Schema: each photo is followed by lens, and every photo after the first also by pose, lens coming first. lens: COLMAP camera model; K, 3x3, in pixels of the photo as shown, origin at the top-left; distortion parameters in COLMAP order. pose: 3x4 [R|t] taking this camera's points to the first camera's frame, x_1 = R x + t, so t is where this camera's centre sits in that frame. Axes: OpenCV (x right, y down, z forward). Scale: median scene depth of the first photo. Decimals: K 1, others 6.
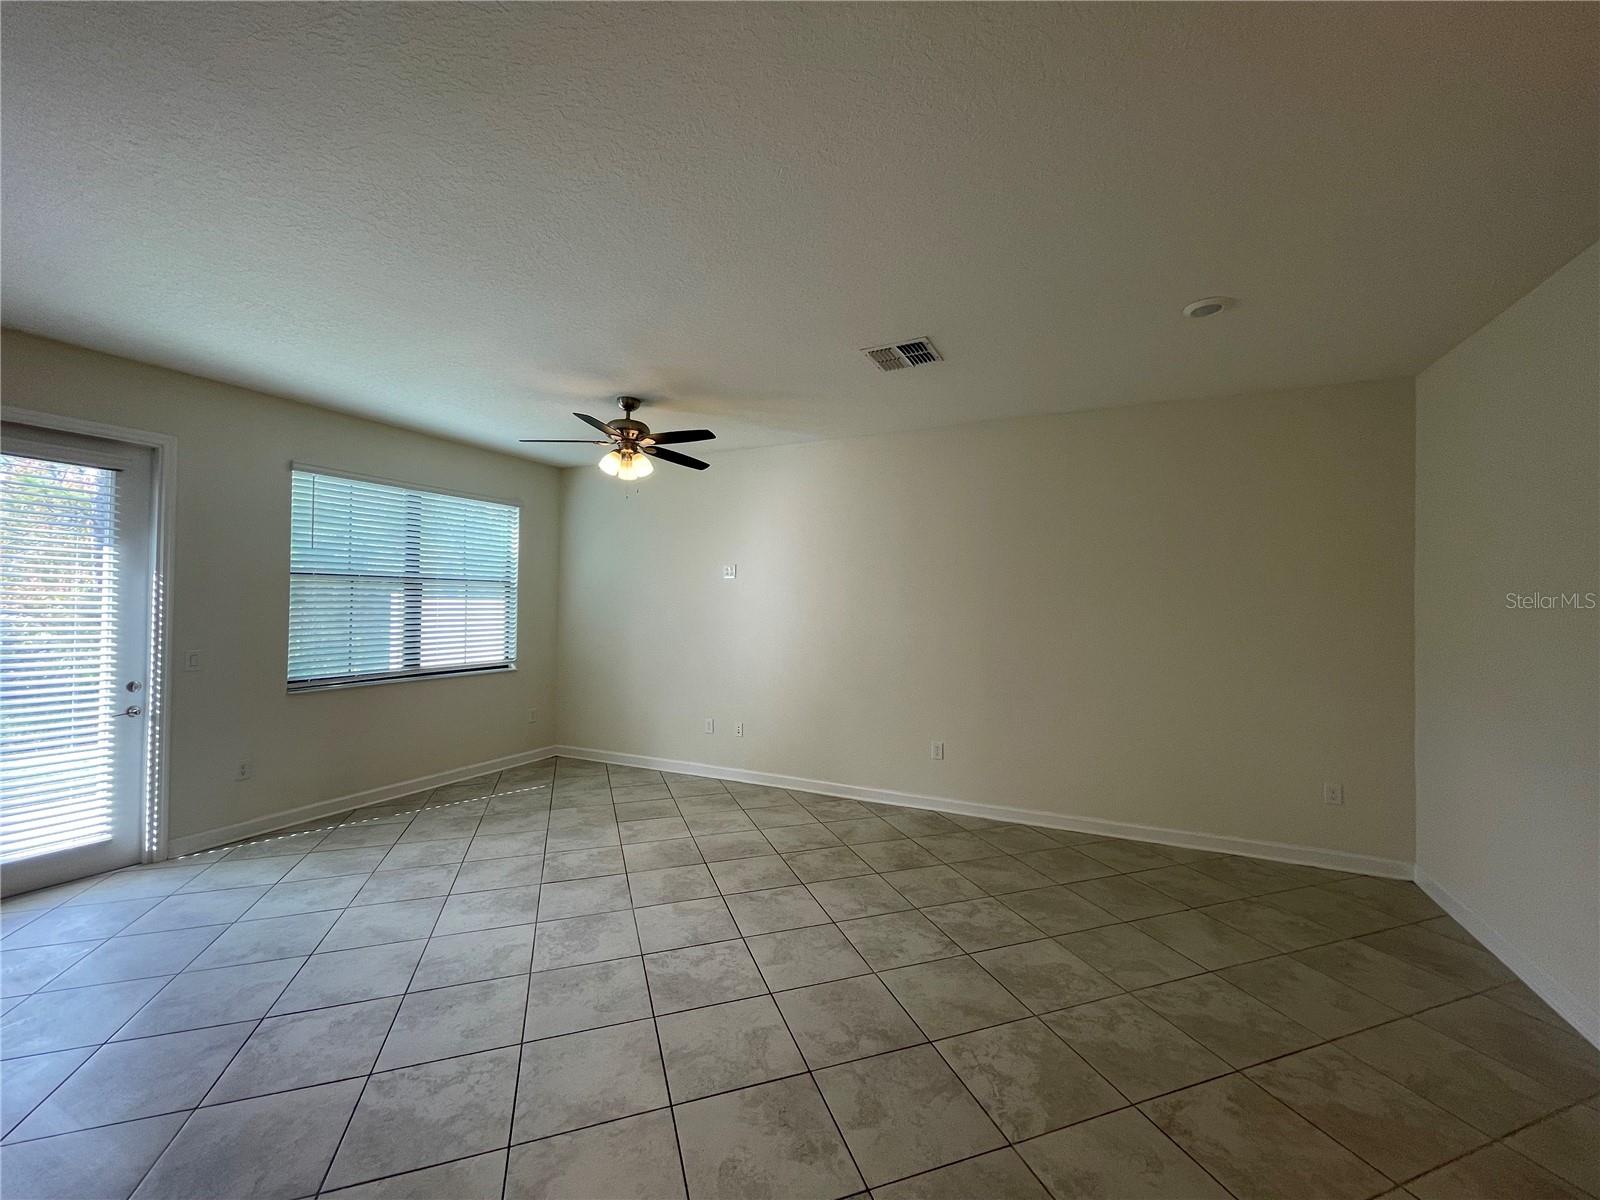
lens RADIAL K [[649.3, 0, 801.8], [0, 649.3, 599.4], [0, 0, 1]] dist [0.000608, -0.000595]
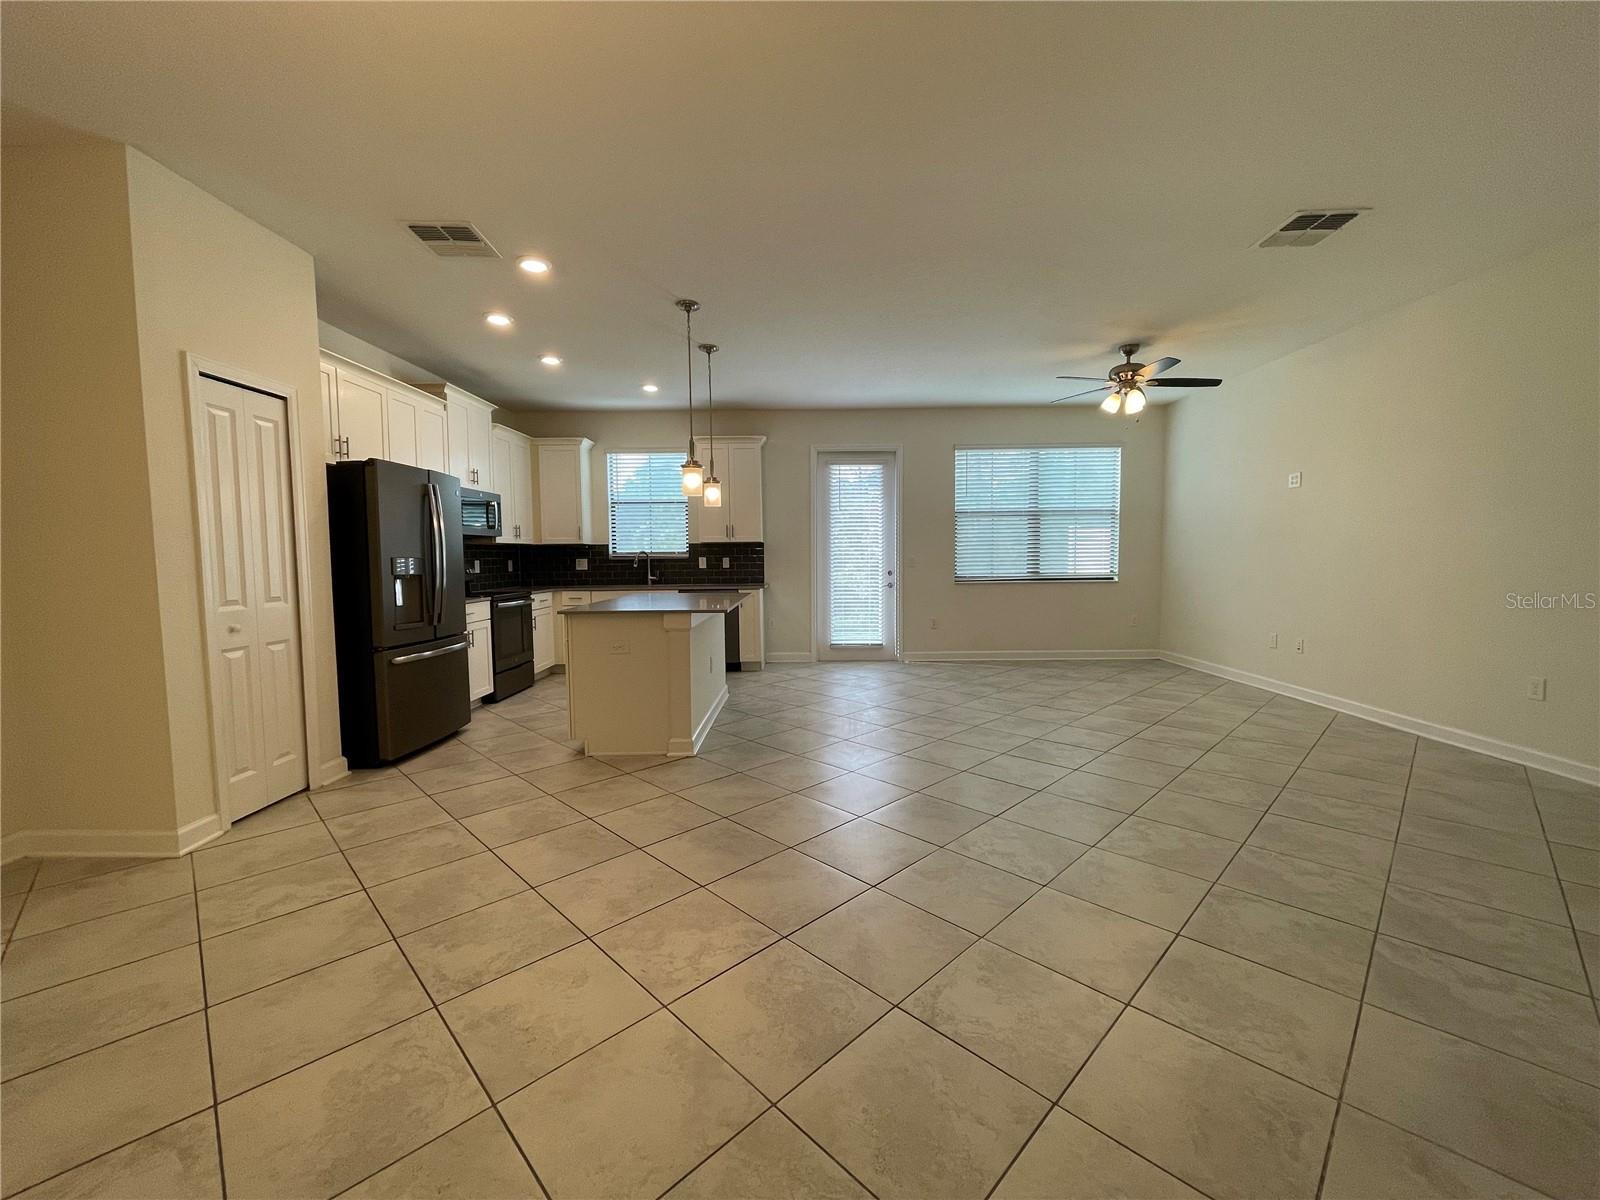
lens RADIAL K [[649.3, 0, 801.8], [0, 649.3, 599.4], [0, 0, 1]] dist [0.000608, -0.000595]
pose [[0.421442, 0.045984, -0.905689, 0.584048], [0.021308, 0.997936, 0.060583, 0.075810], [0.906605, -0.044831, 0.419592, -0.083604]]
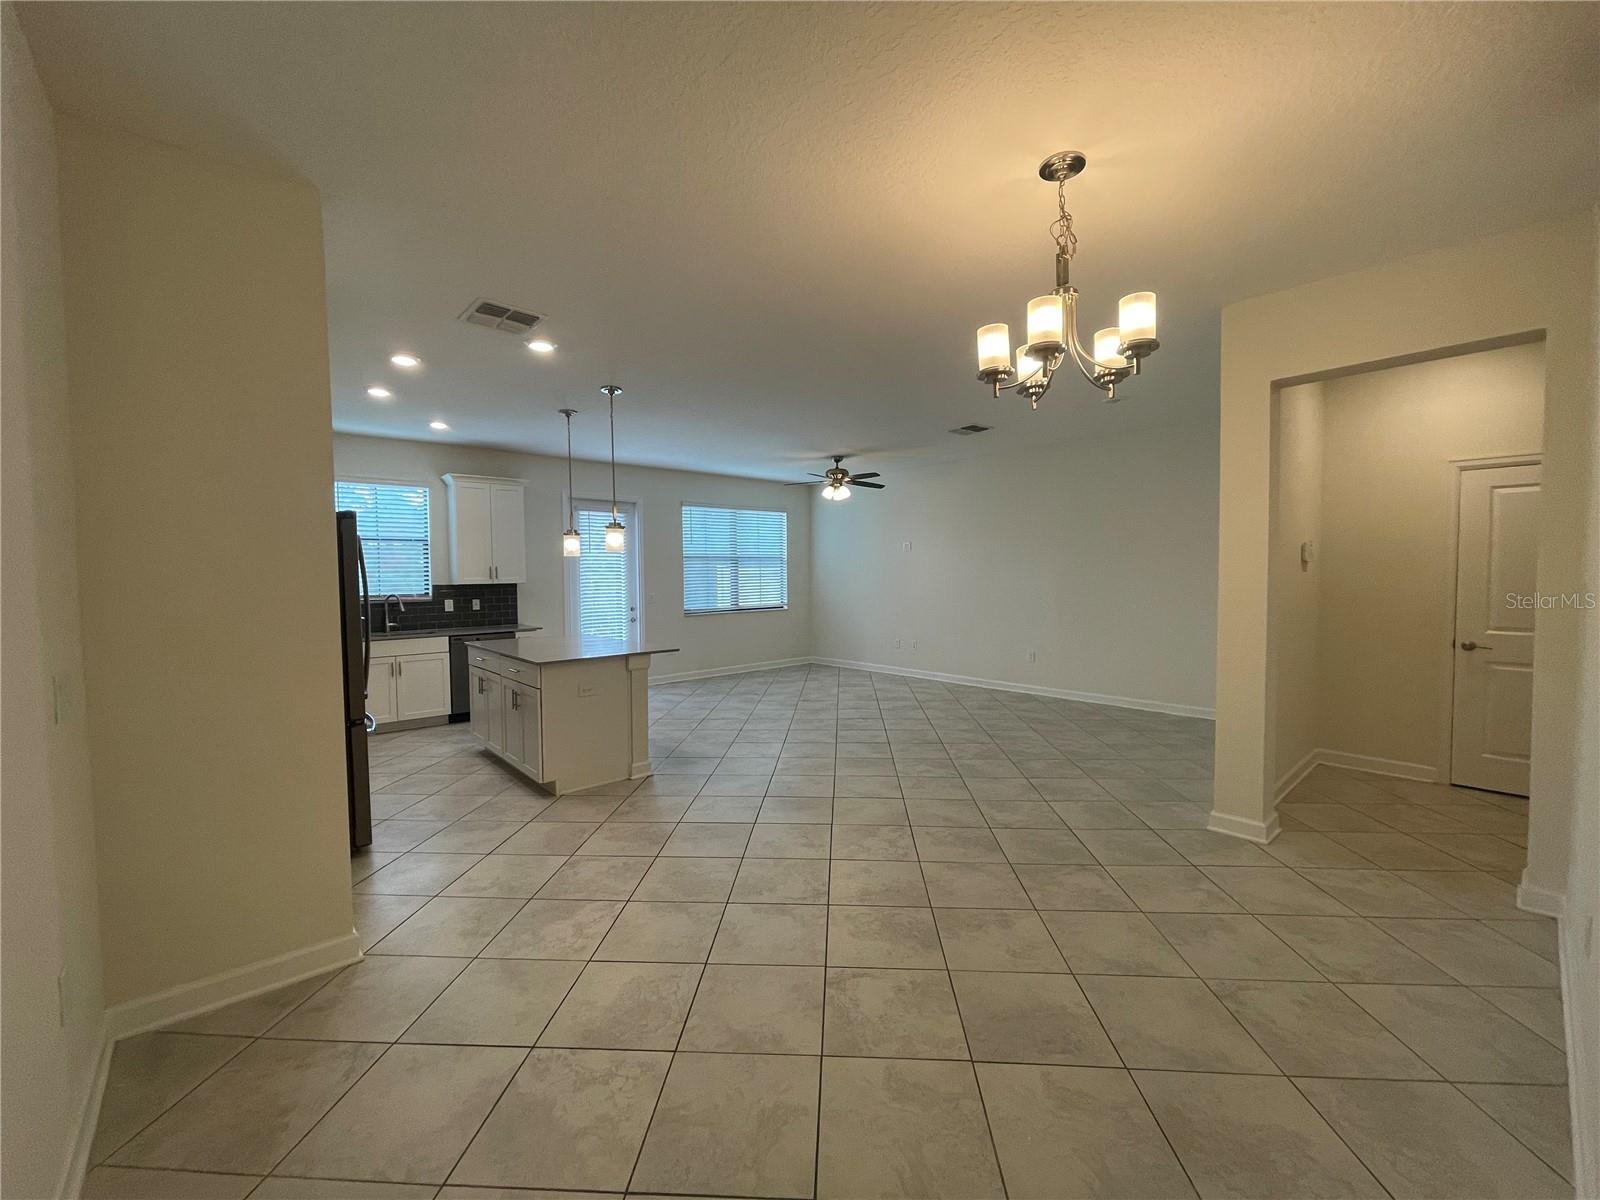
lens RADIAL K [[649.3, 0, 801.8], [0, 649.3, 599.4], [0, 0, 1]] dist [0.000608, -0.000595]
pose [[0.919587, -0.007531, -0.392814, 0.355385], [0.026032, 0.998787, 0.041793, 0.017547], [0.392023, -0.048658, 0.918668, -0.740401]]
